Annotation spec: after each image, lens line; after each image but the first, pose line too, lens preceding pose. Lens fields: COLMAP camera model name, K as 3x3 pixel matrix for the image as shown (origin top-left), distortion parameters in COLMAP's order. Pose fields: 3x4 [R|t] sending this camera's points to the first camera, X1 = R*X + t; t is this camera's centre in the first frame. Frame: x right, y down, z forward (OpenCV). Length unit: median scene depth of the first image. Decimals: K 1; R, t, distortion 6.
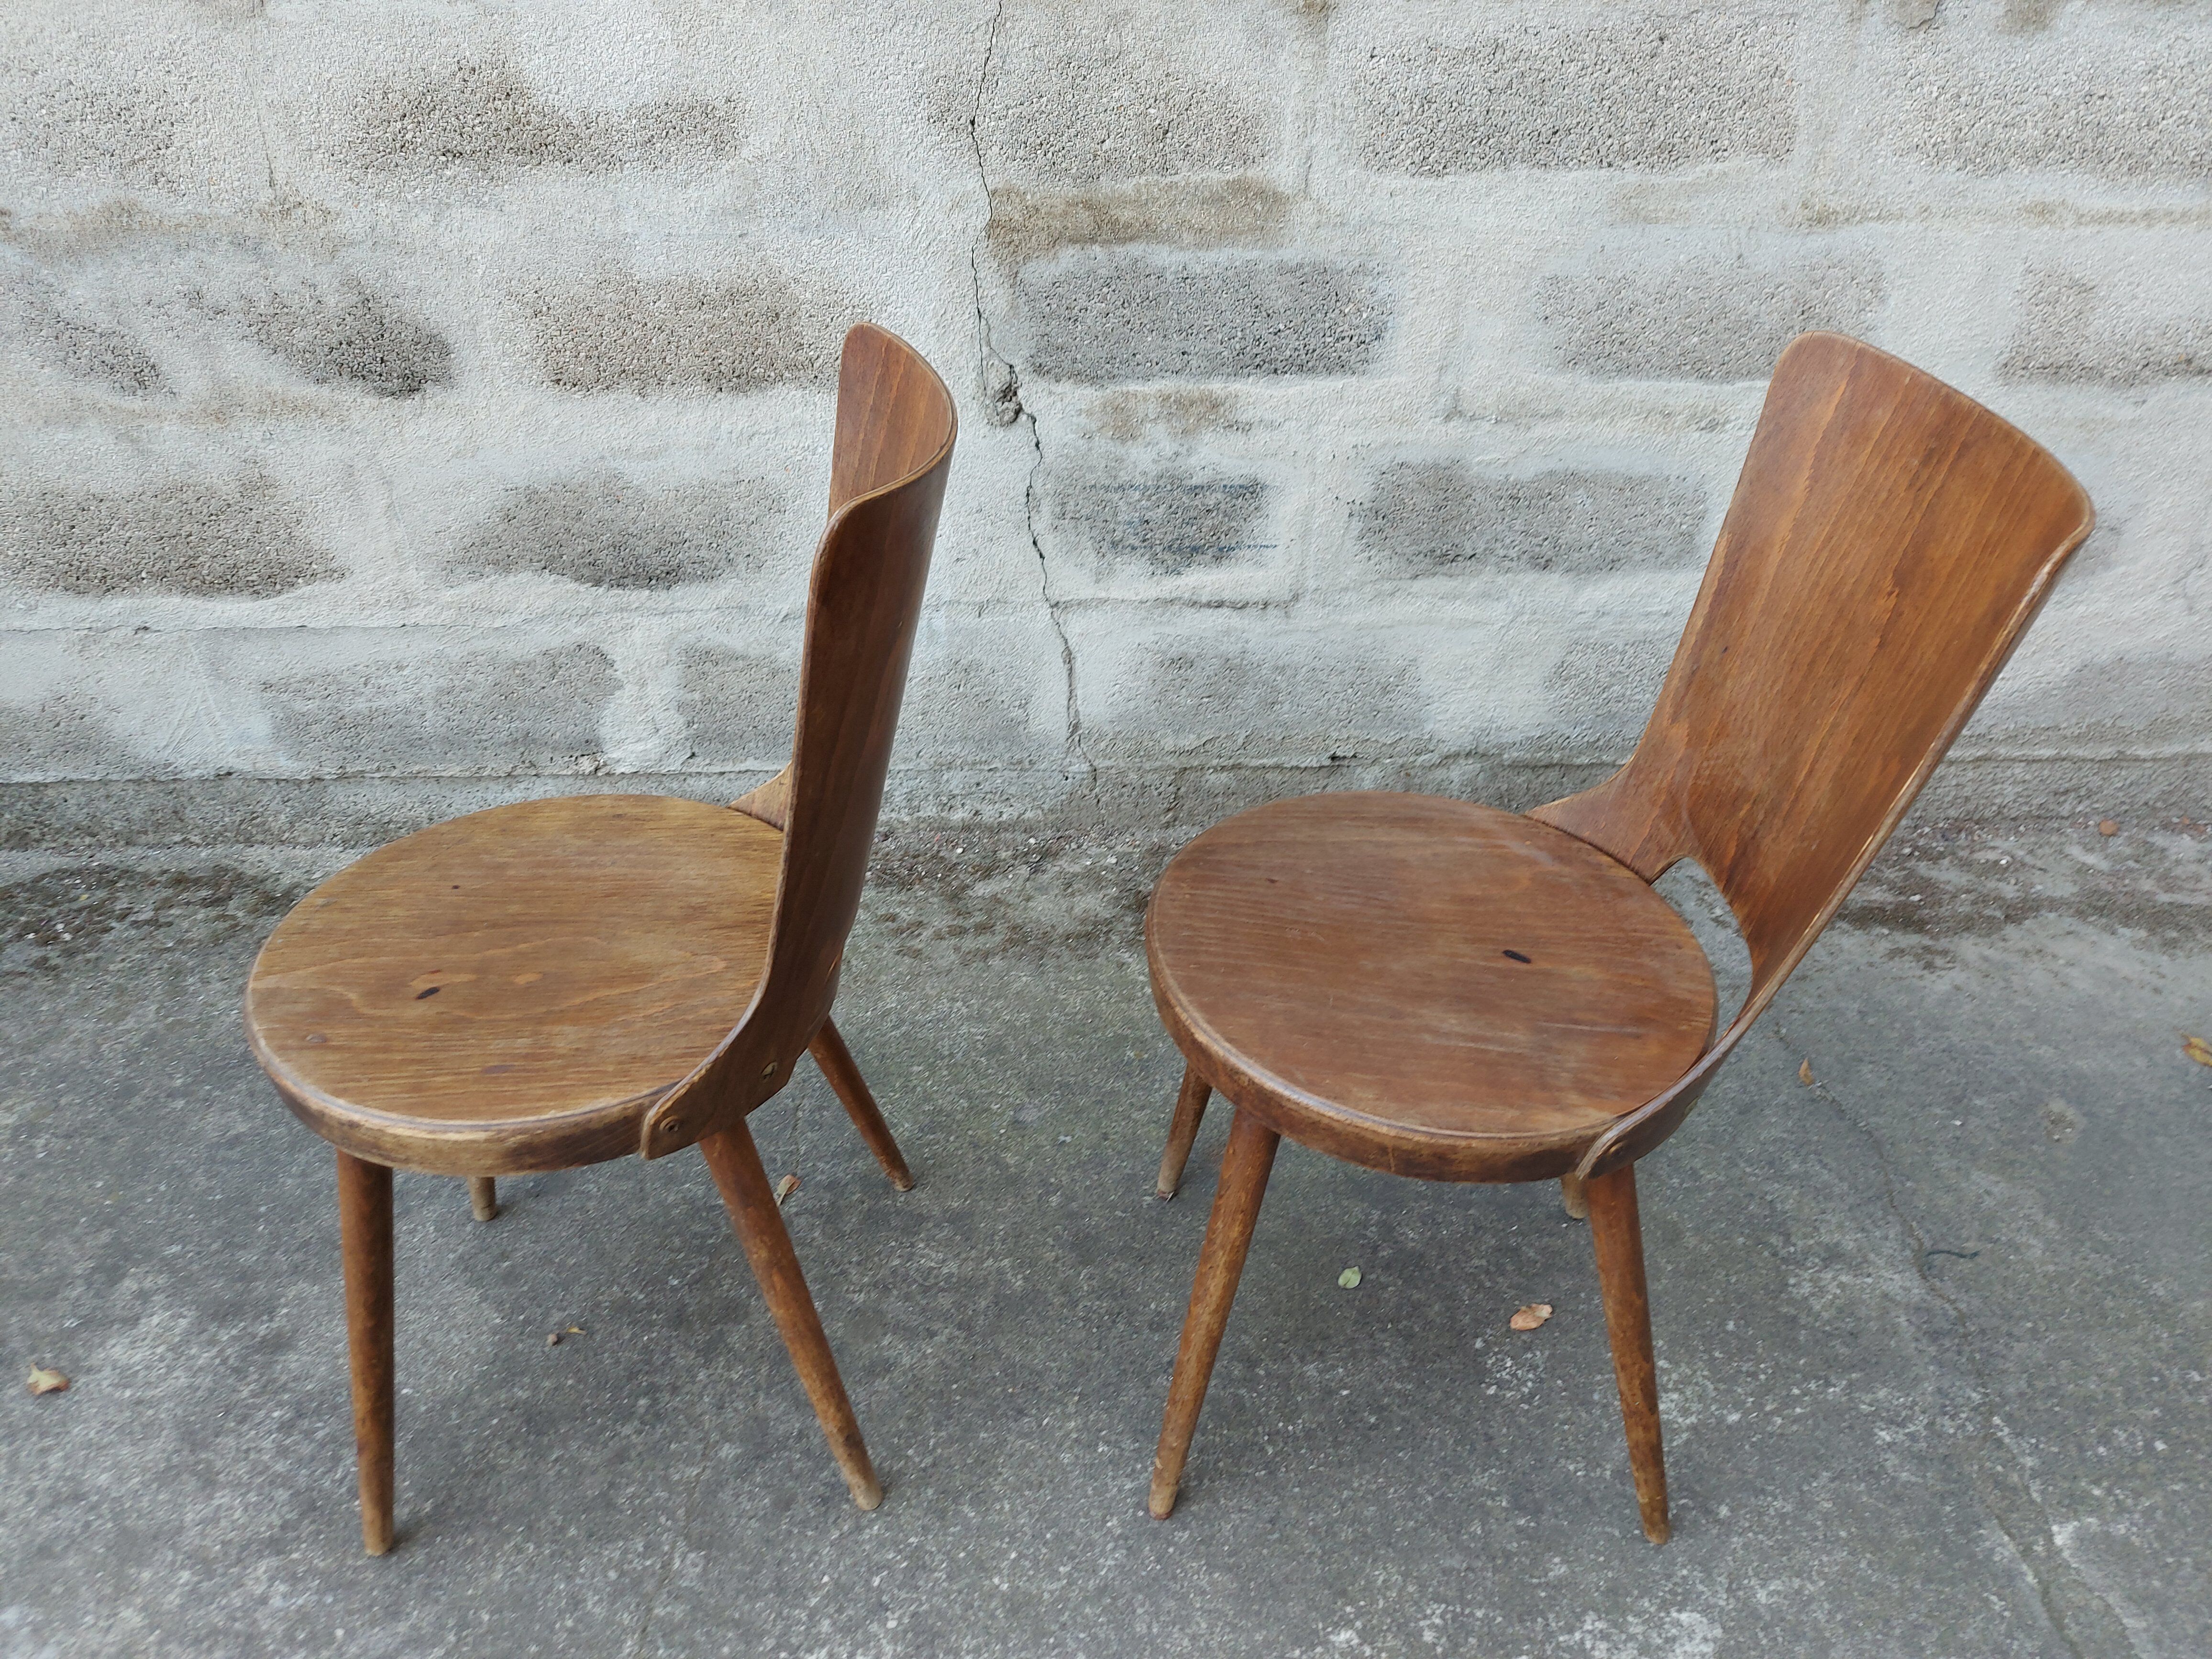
lens RADIAL K [[1573.6, 0, 1116.5], [0, 1573.6, 830.6], [0, 0, 1]] dist [0.069991, -0.066323]
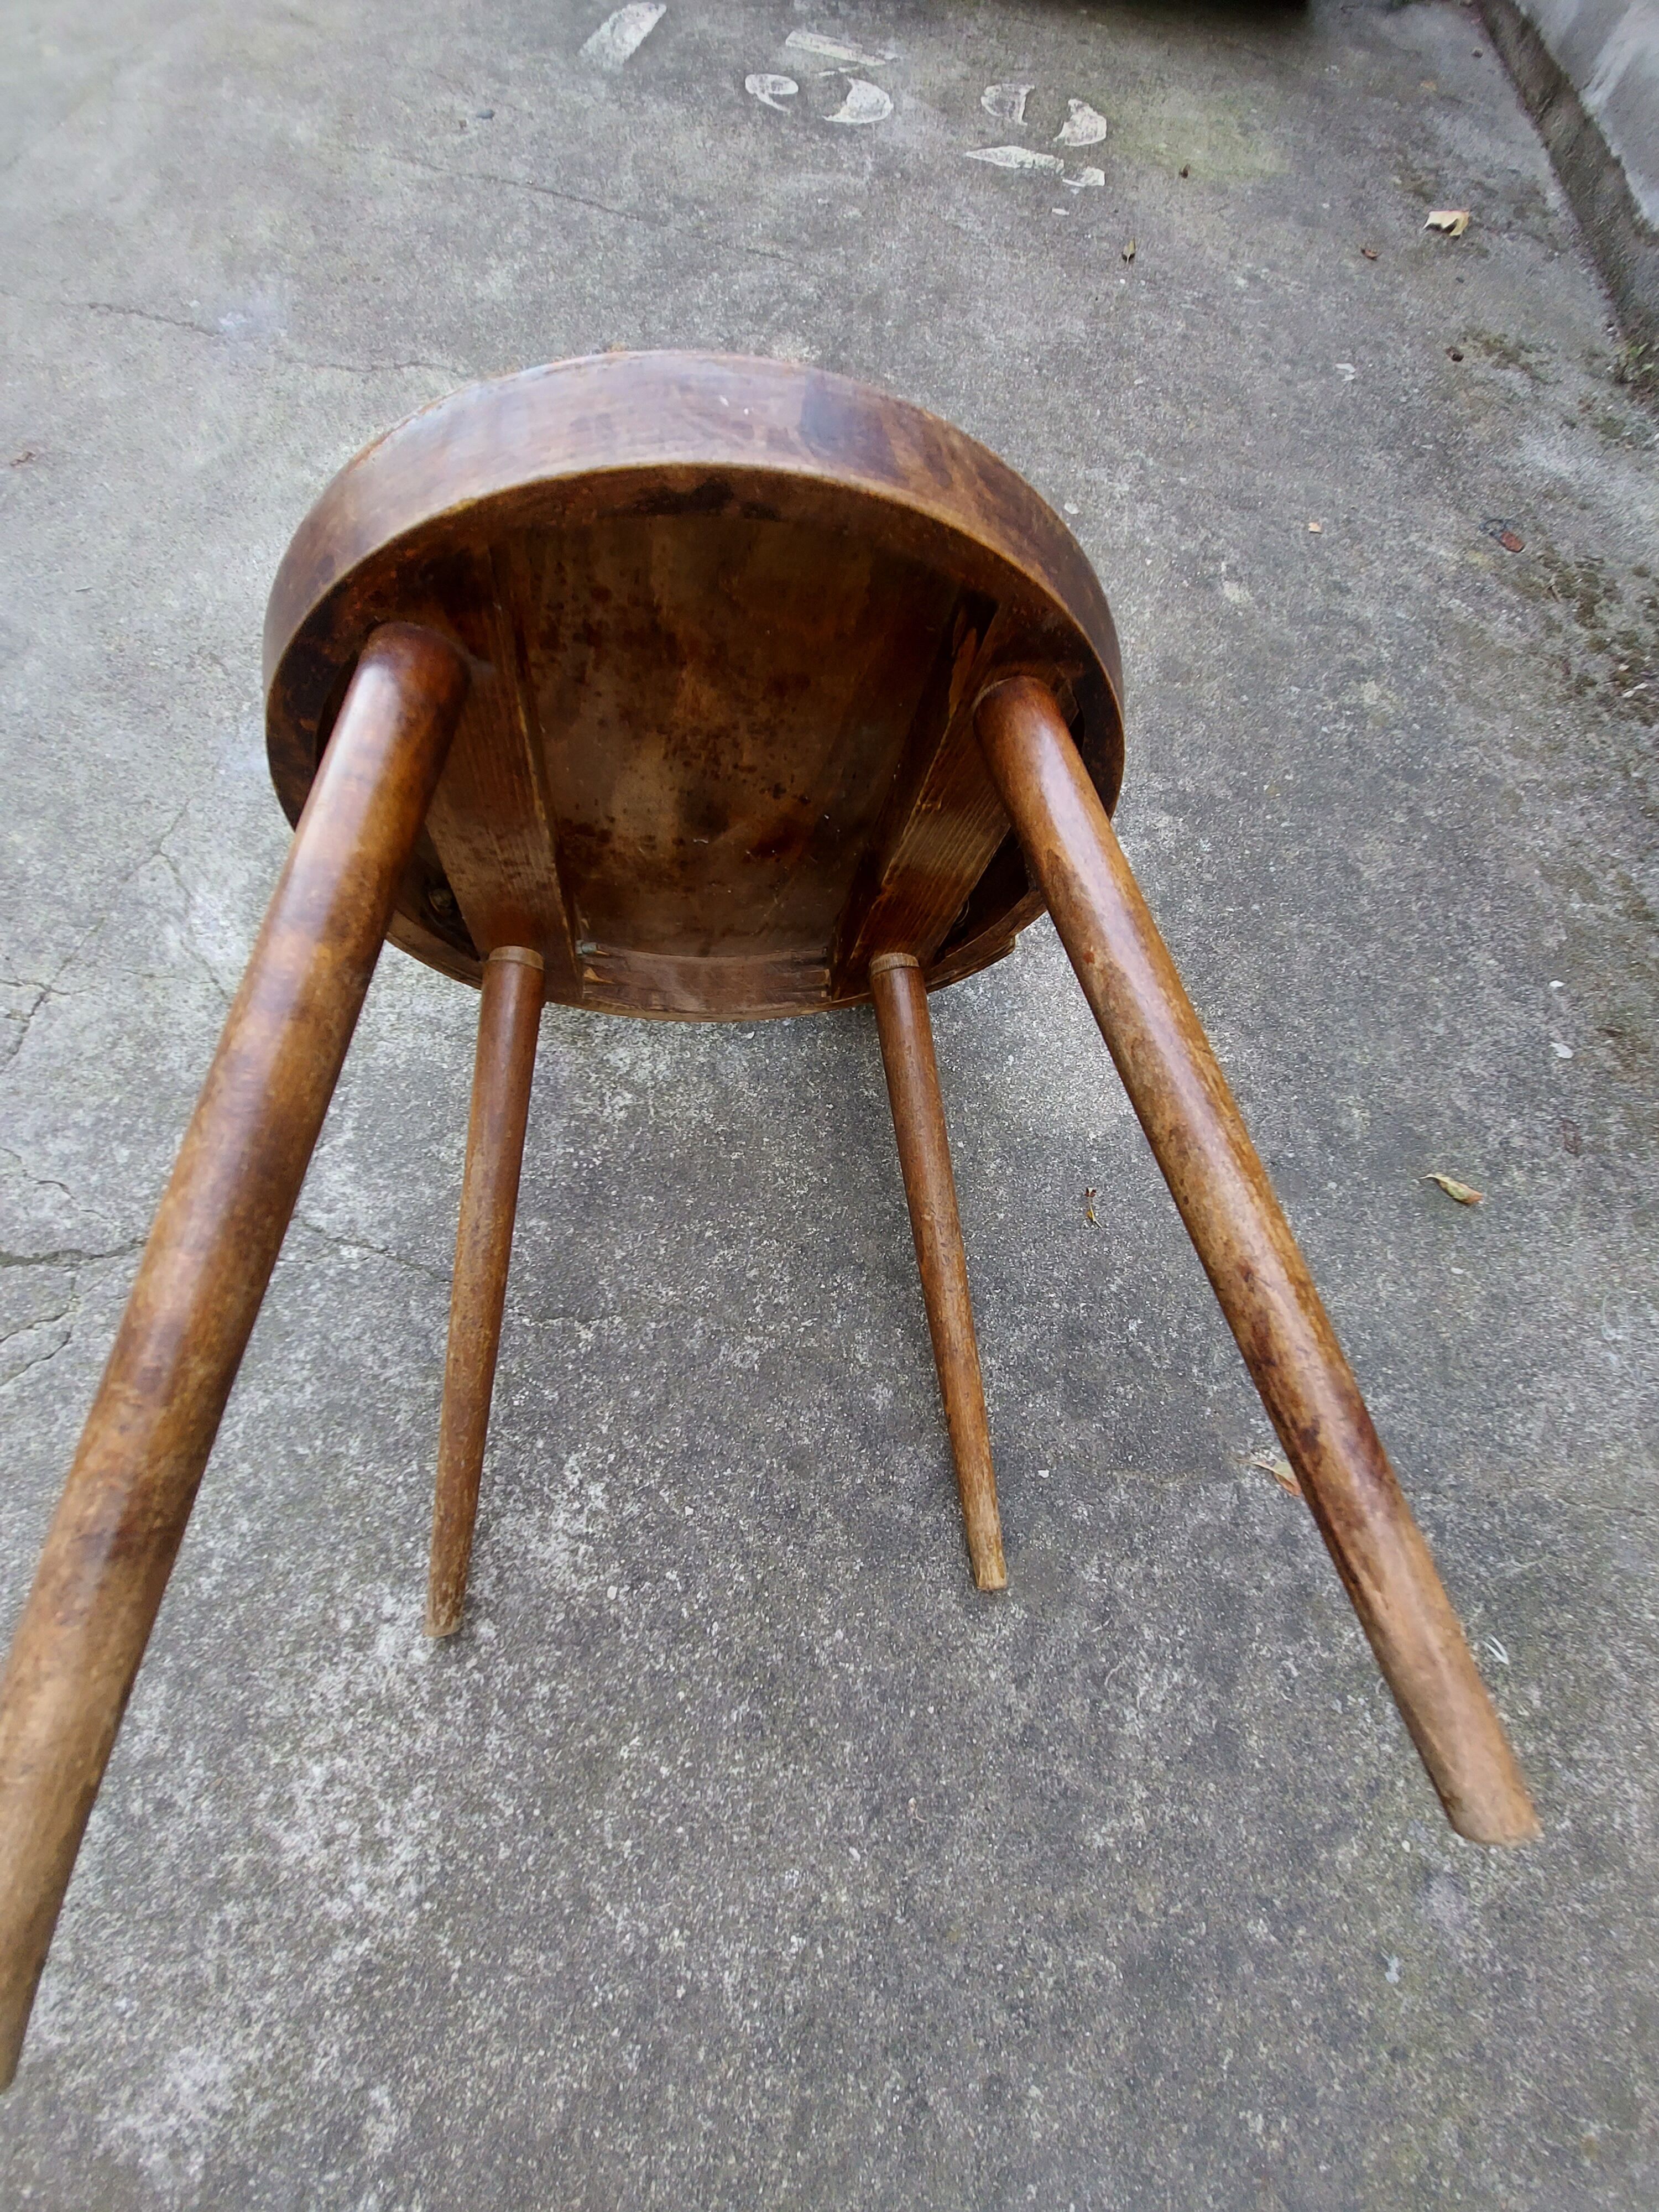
lens RADIAL K [[862.0, 0, 825.5], [0, 862.0, 1154.5], [0, 0, 1]] dist [0.002982, -0.010614]
pose [[-0.191510, 0.905968, -0.377552, -0.160671], [-0.614785, 0.189132, 0.765682, 0.029466], [0.765091, 0.378749, 0.520755, 0.612732]]
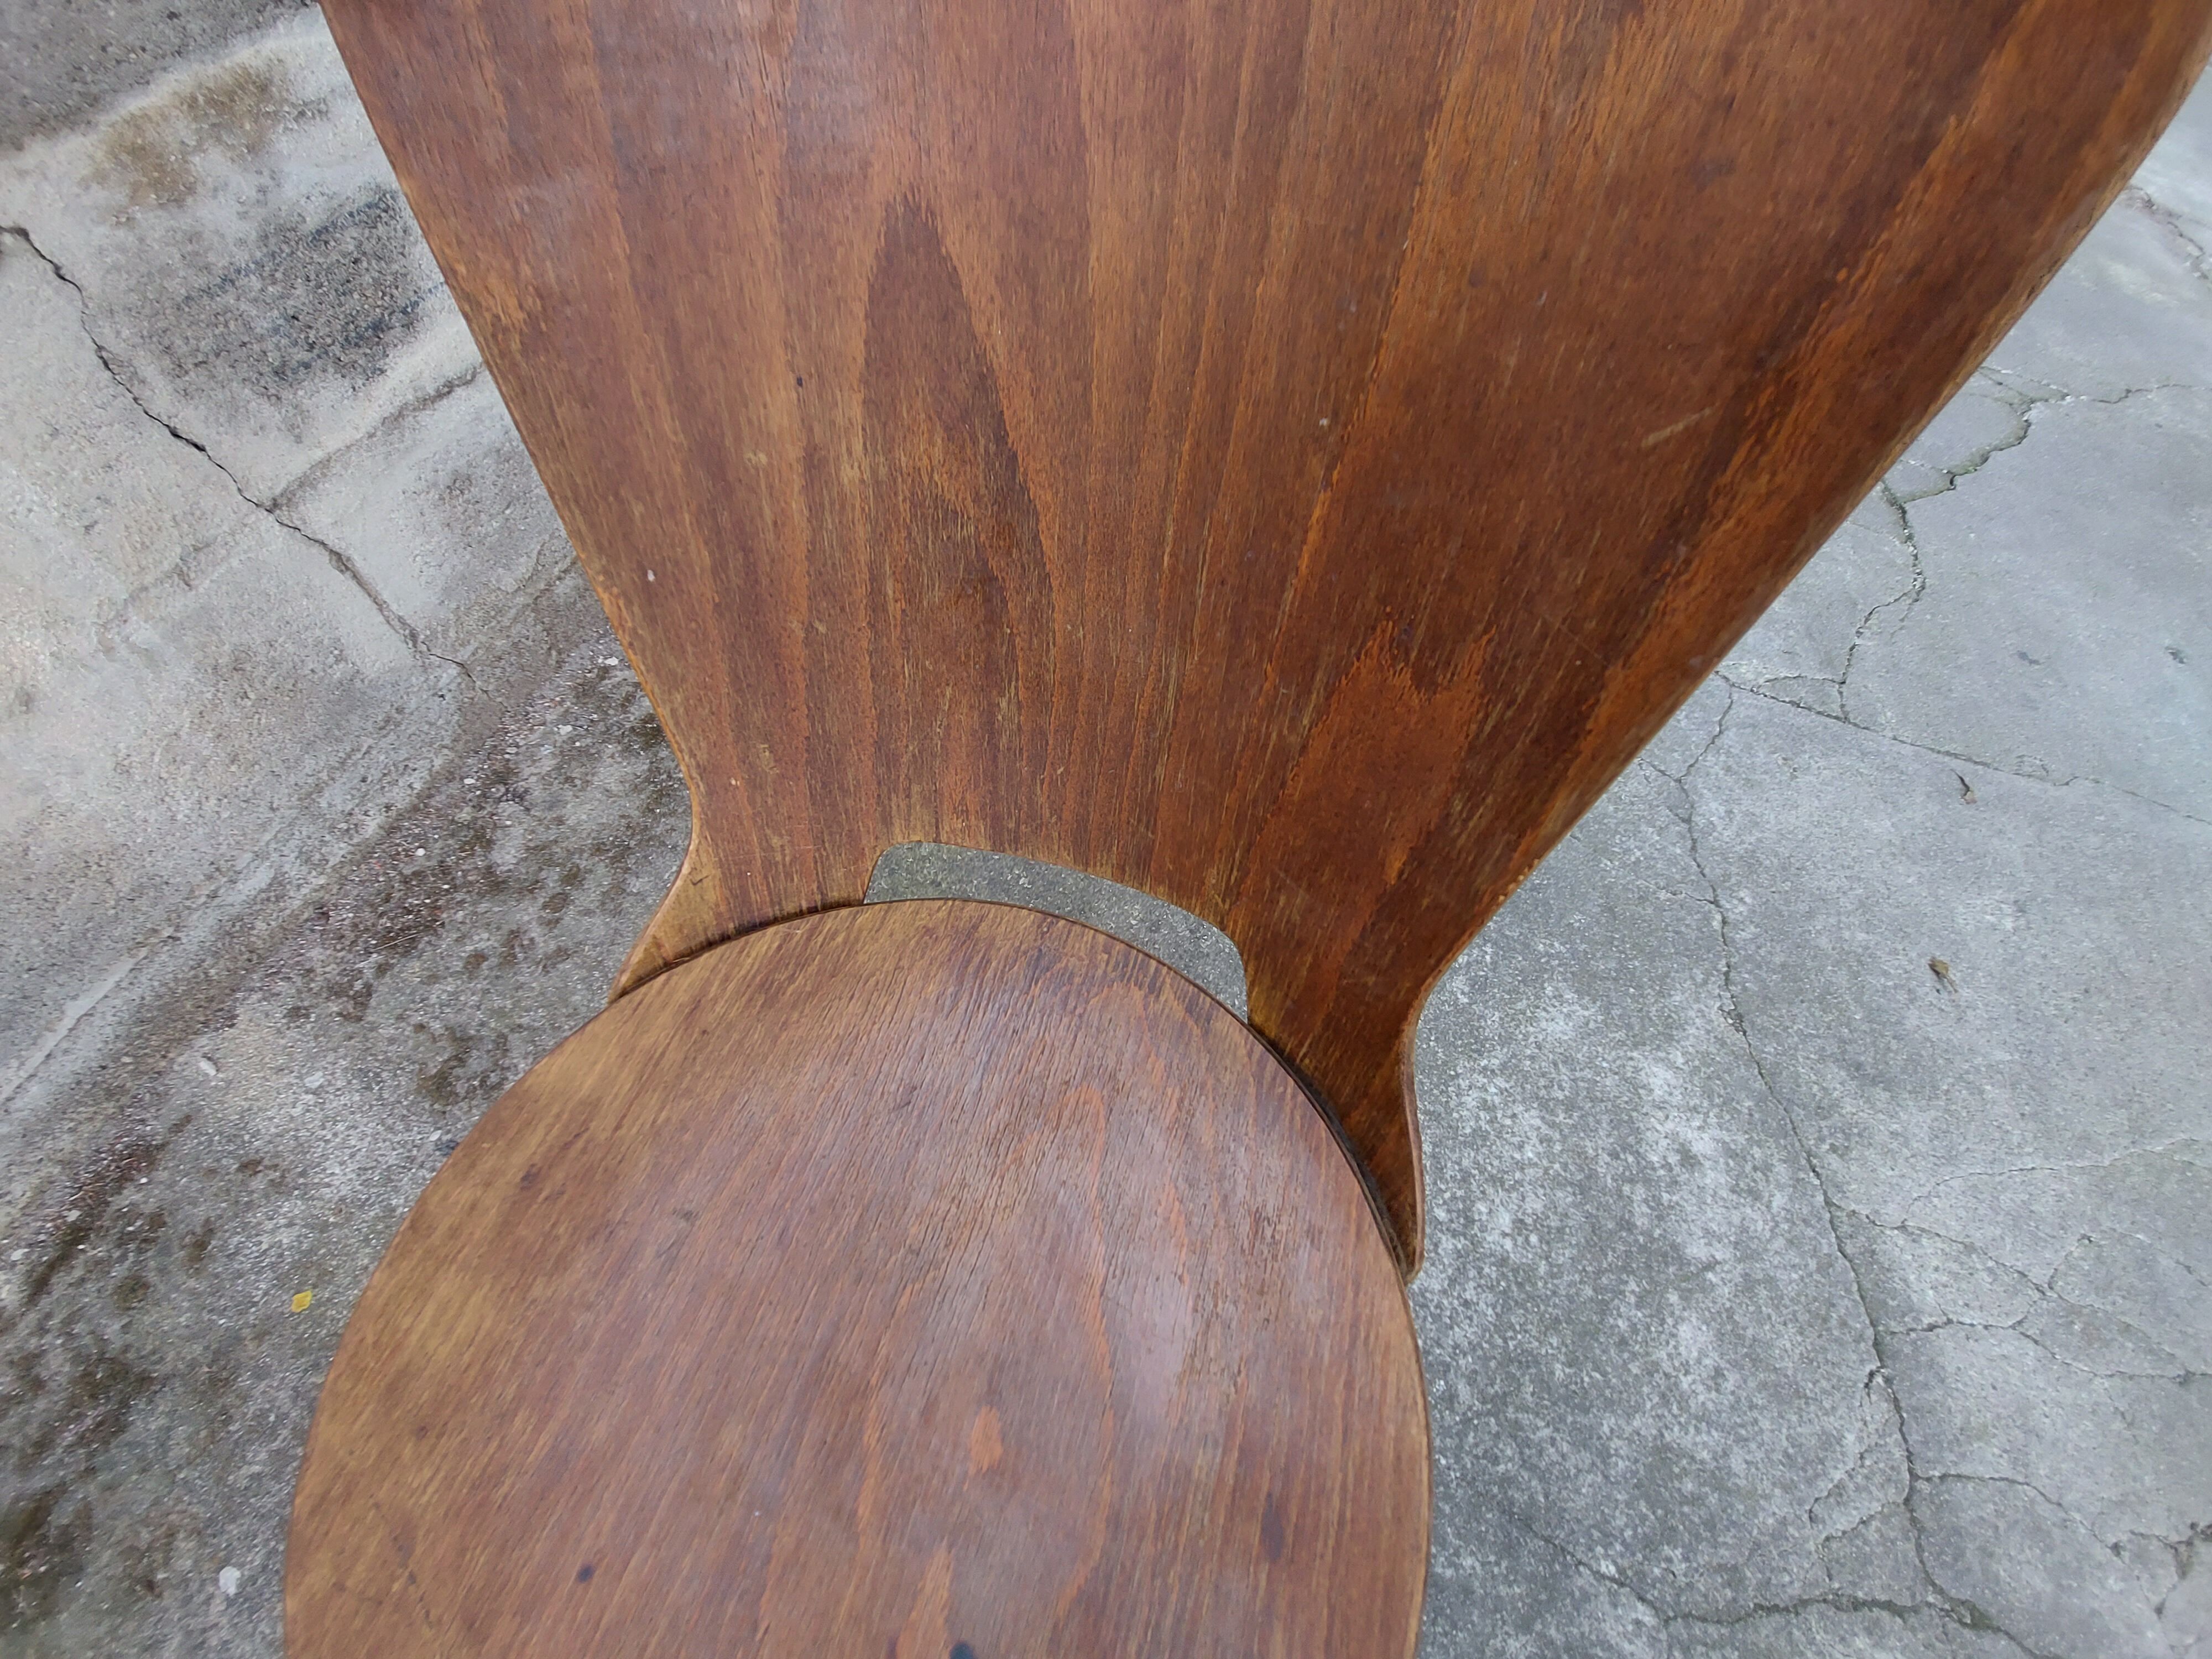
lens RADIAL K [[862.0, 0, 1097.3], [0, 862.0, 856.9], [0, 0, 1]] dist [0.002982, -0.010614]
pose [[0.382247, -0.771540, 0.508540, -0.270863], [0.463224, 0.636180, 0.617007, -0.138032], [-0.799569, -0.000281, 0.600574, 0.616201]]
